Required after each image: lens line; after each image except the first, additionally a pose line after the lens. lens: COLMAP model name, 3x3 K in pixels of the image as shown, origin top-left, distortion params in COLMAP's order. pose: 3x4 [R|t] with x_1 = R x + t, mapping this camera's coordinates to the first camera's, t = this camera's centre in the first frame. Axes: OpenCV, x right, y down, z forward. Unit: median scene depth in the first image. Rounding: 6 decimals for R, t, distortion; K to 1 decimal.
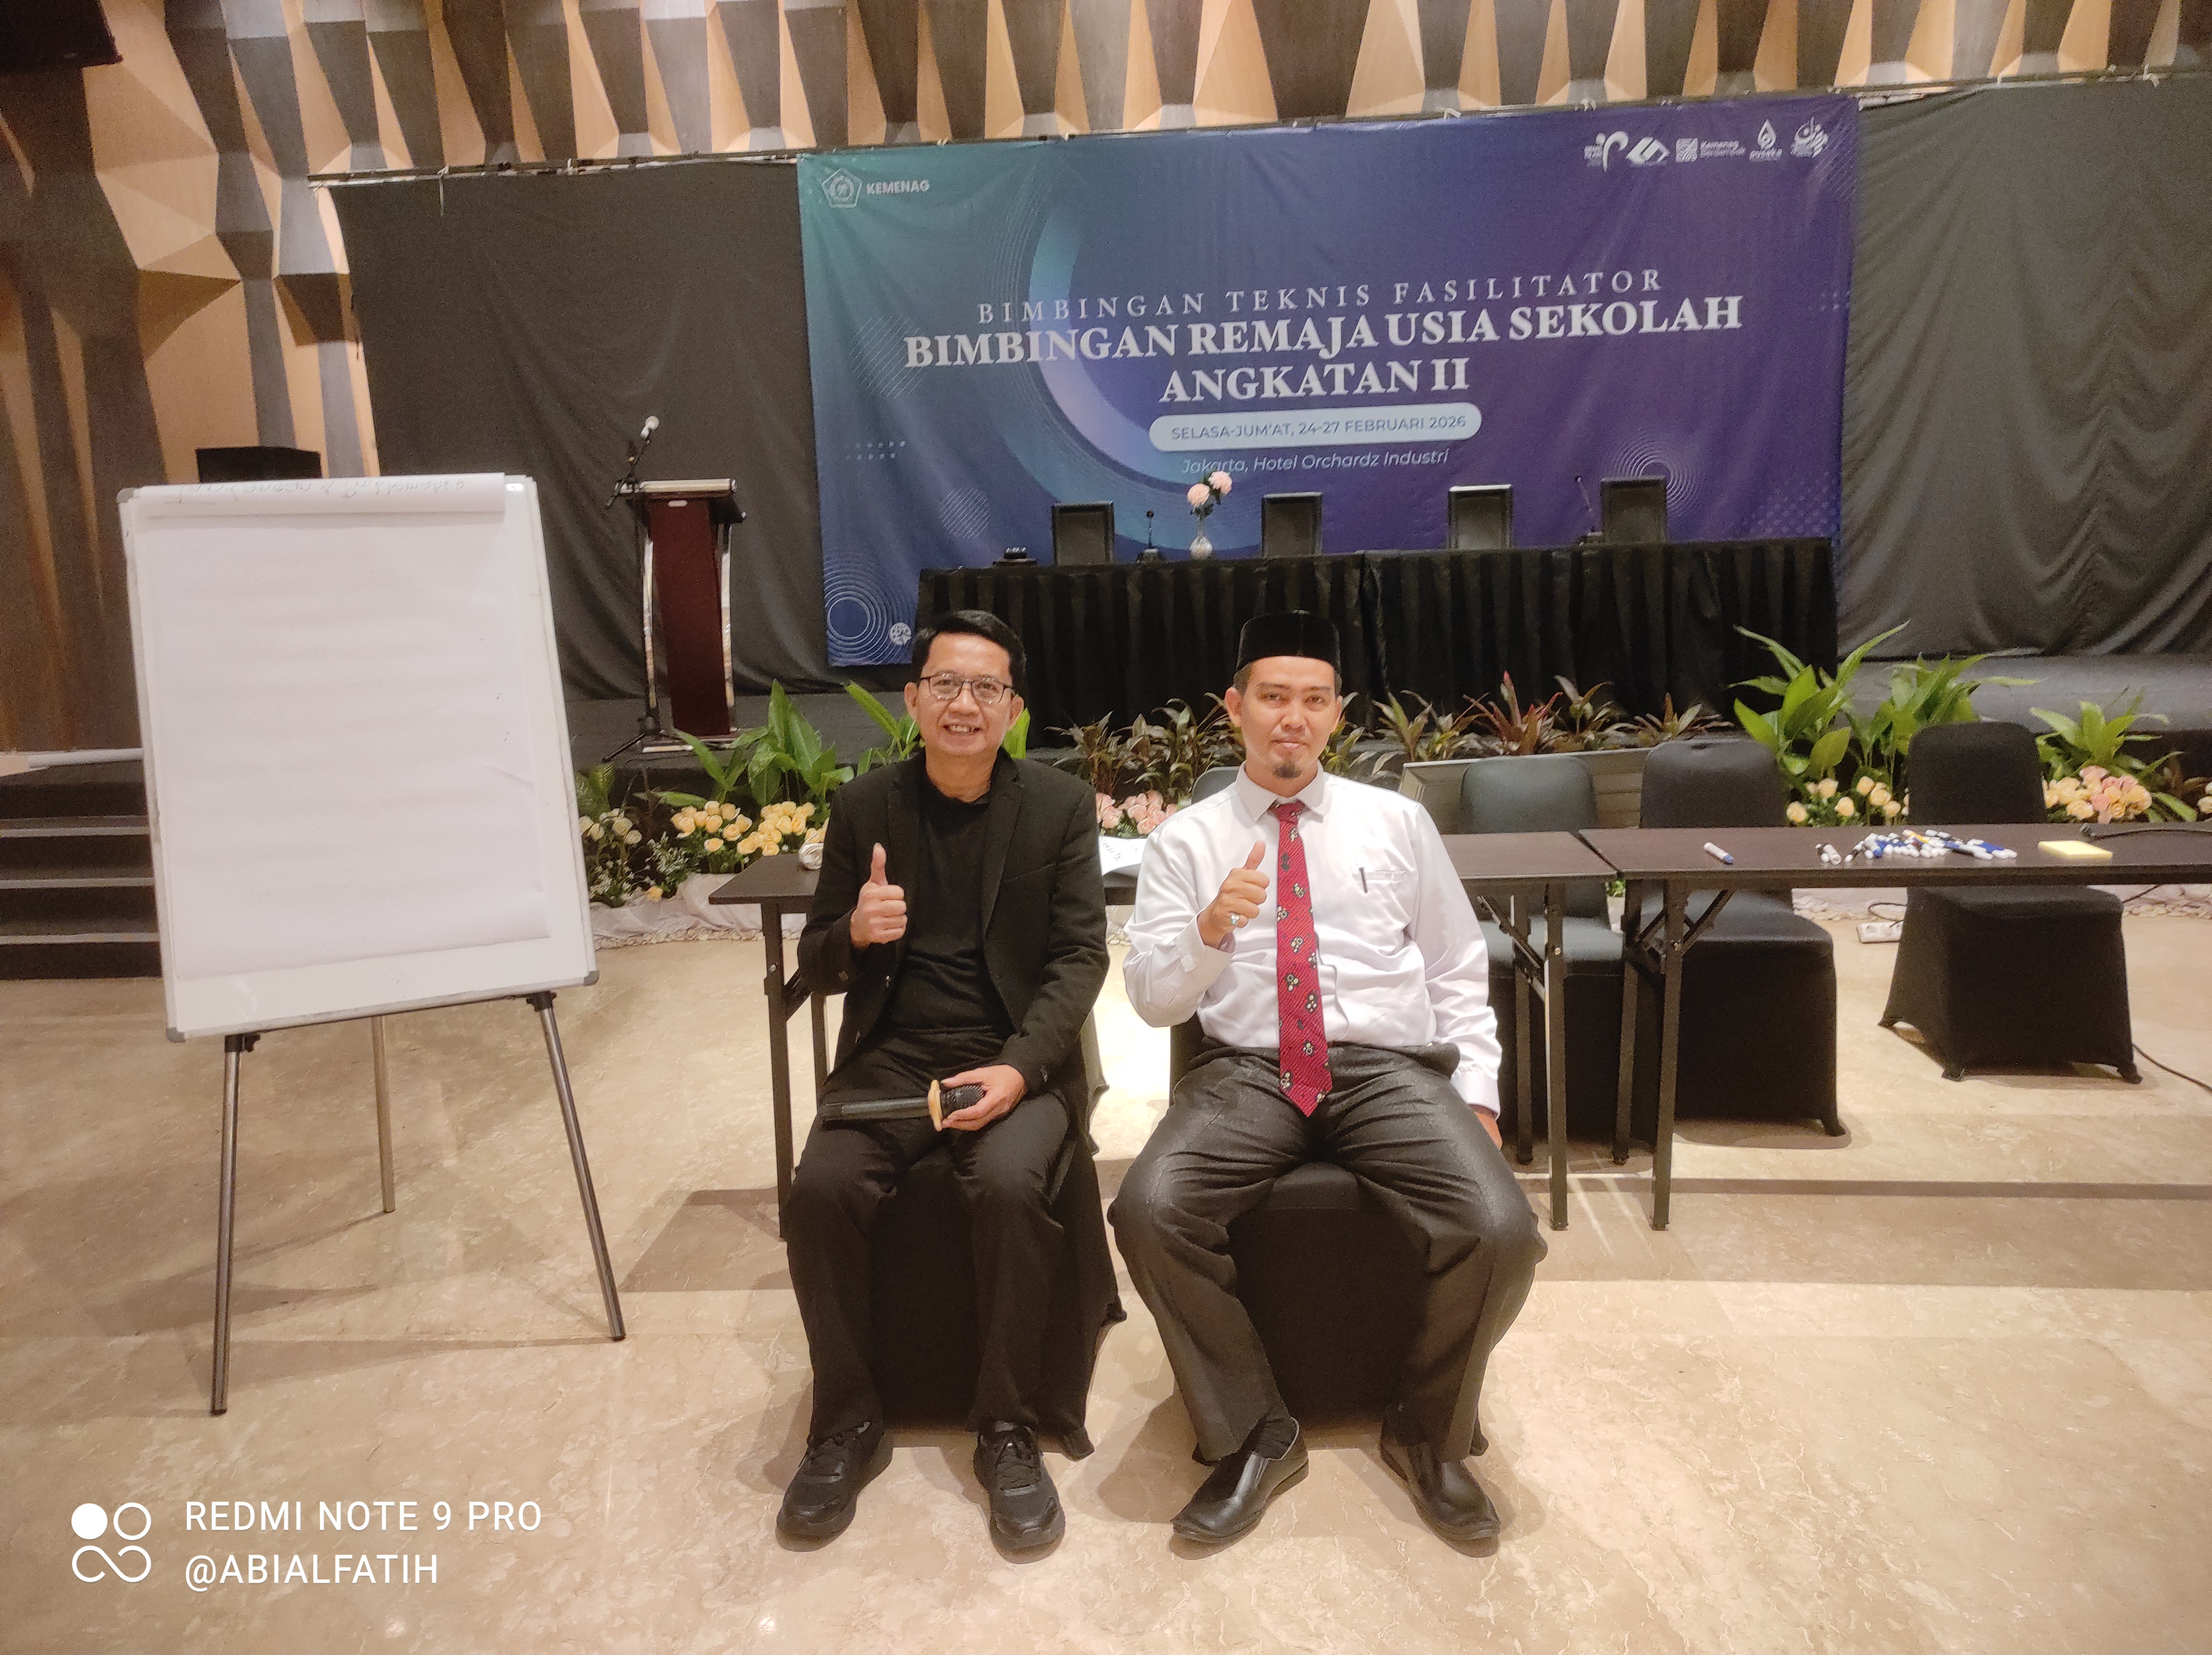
lens RADIAL K [[1627.8, 0, 1114.4], [0, 1627.8, 814.5], [0, 0, 1]] dist [0.053403, -0.036099]
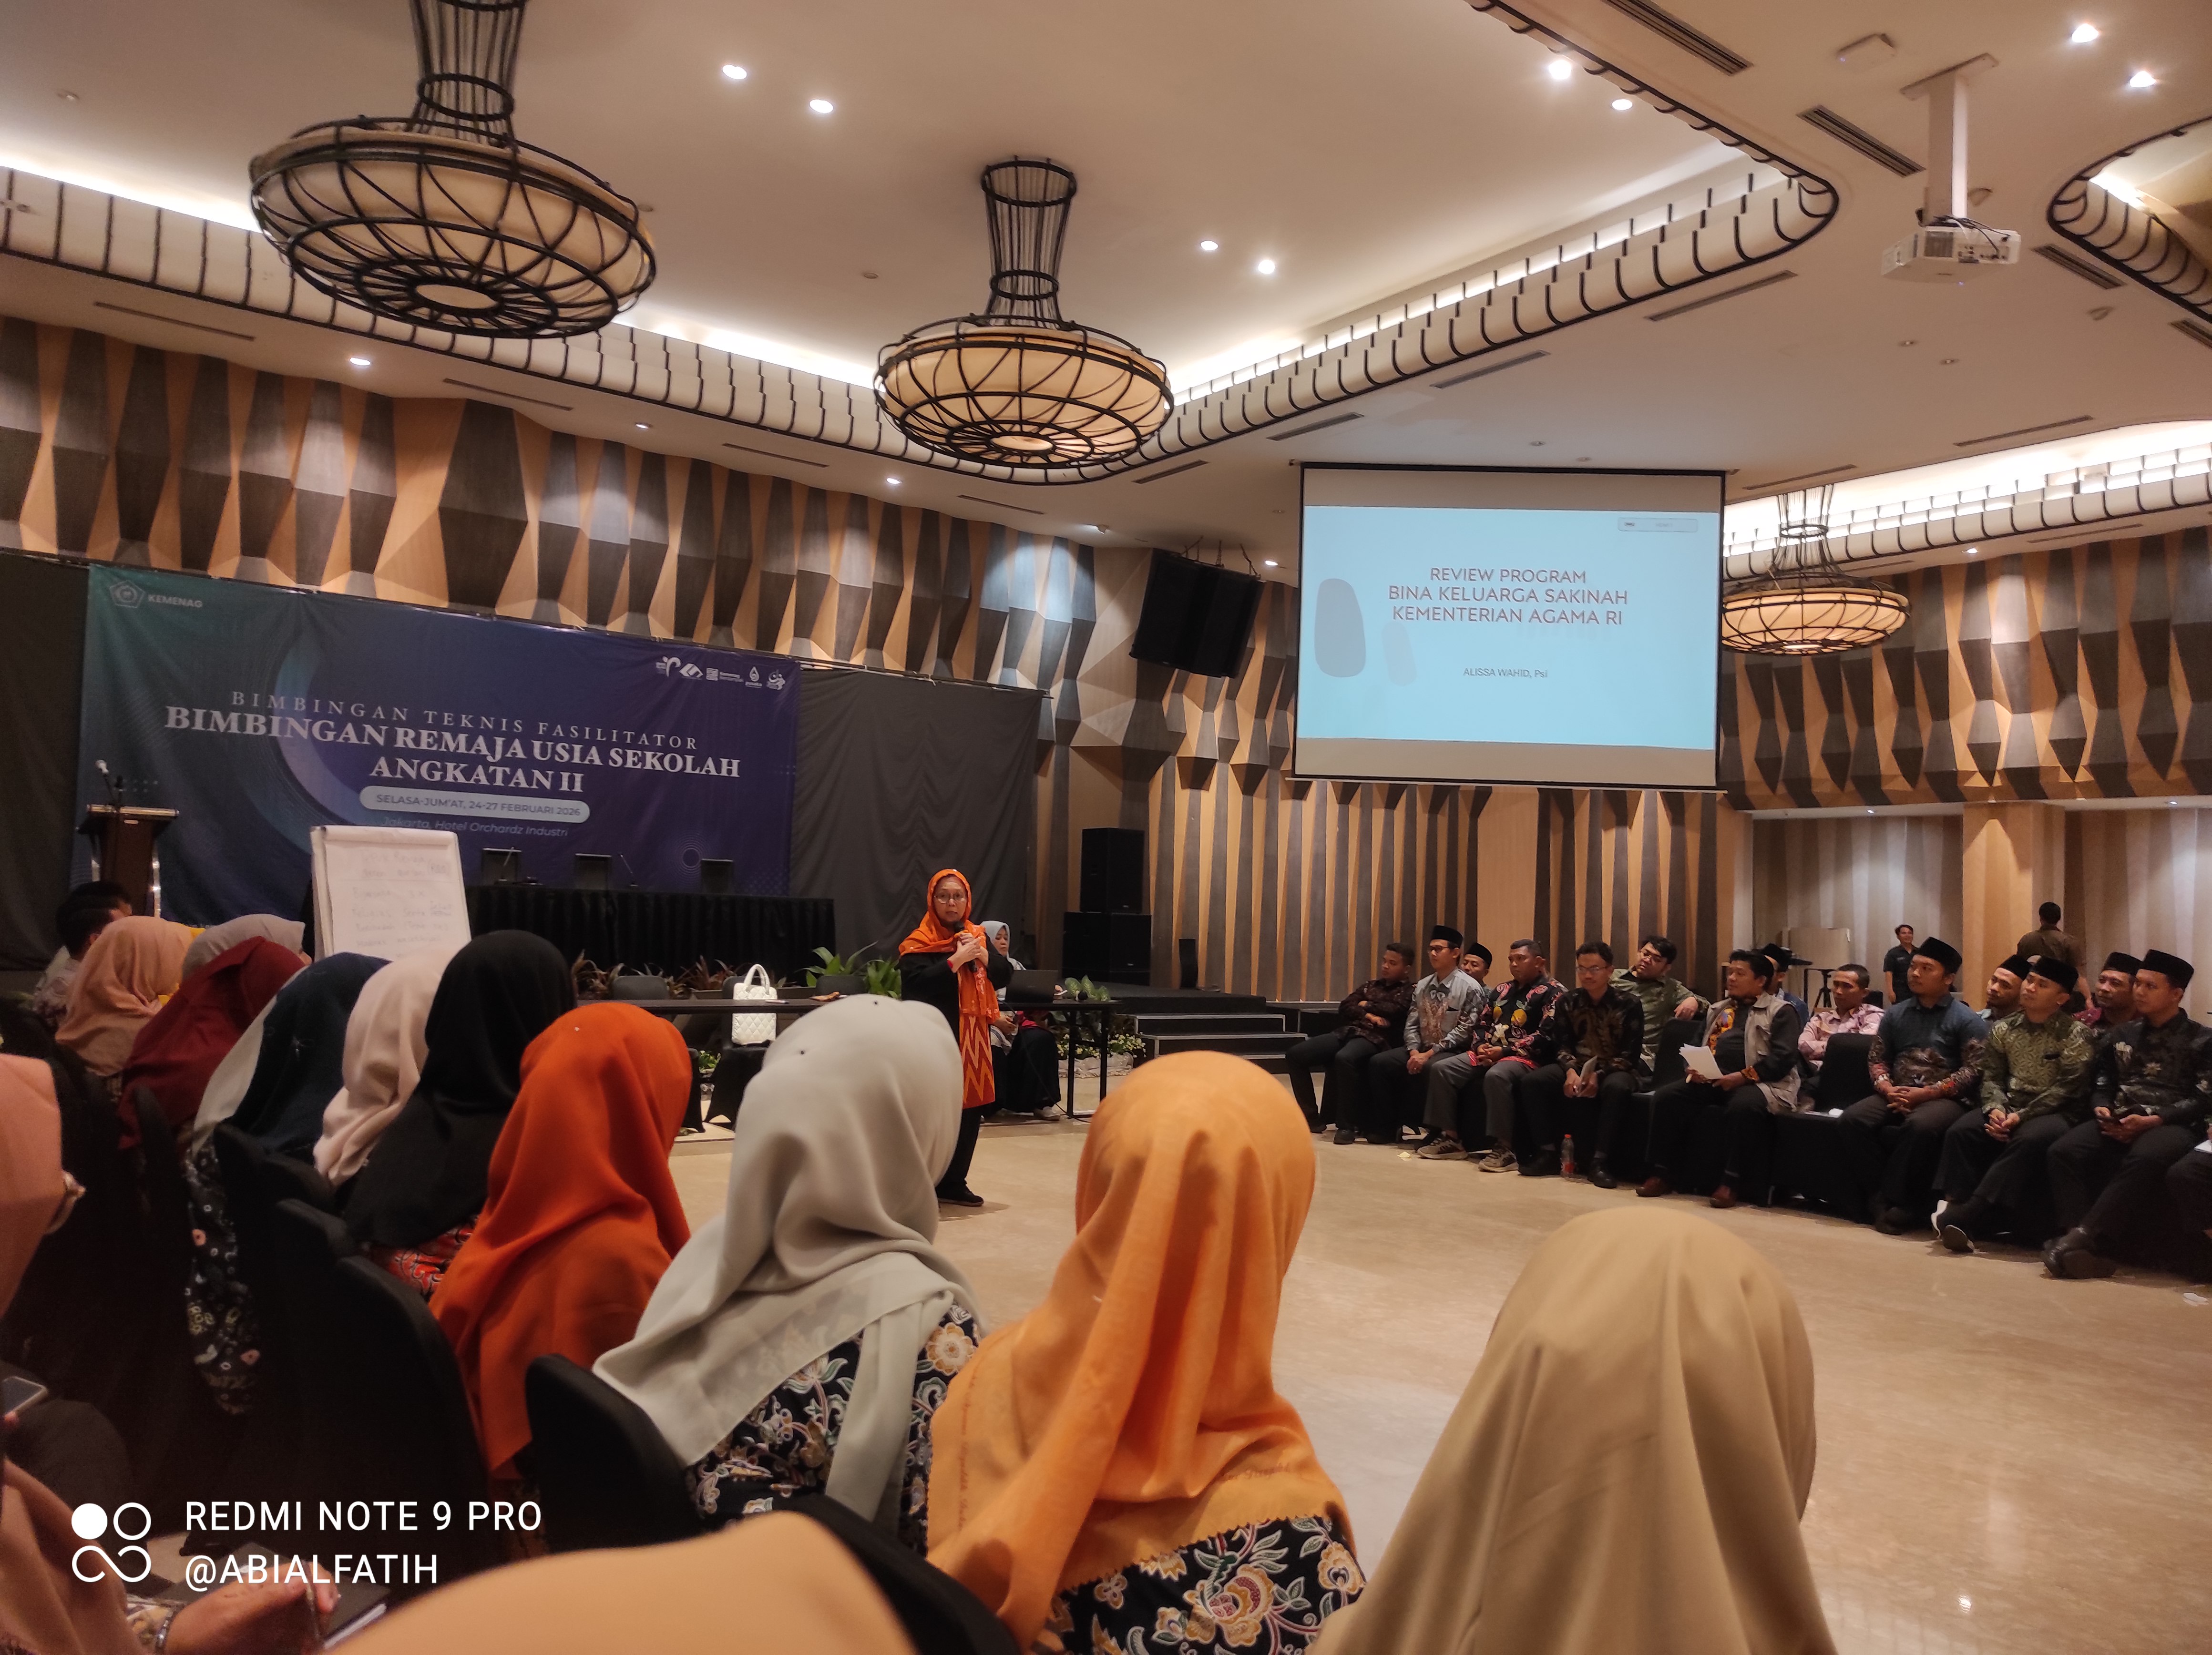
lens RADIAL K [[1627.8, 0, 1108.5], [0, 1627.8, 846.8], [0, 0, 1]] dist [0.053403, -0.036099]
pose [[0.752884, 0.090266, 0.651934, -0.423050], [0.041887, 0.981971, -0.184335, 0.103133], [-0.656819, 0.166090, 0.735529, -0.482752]]
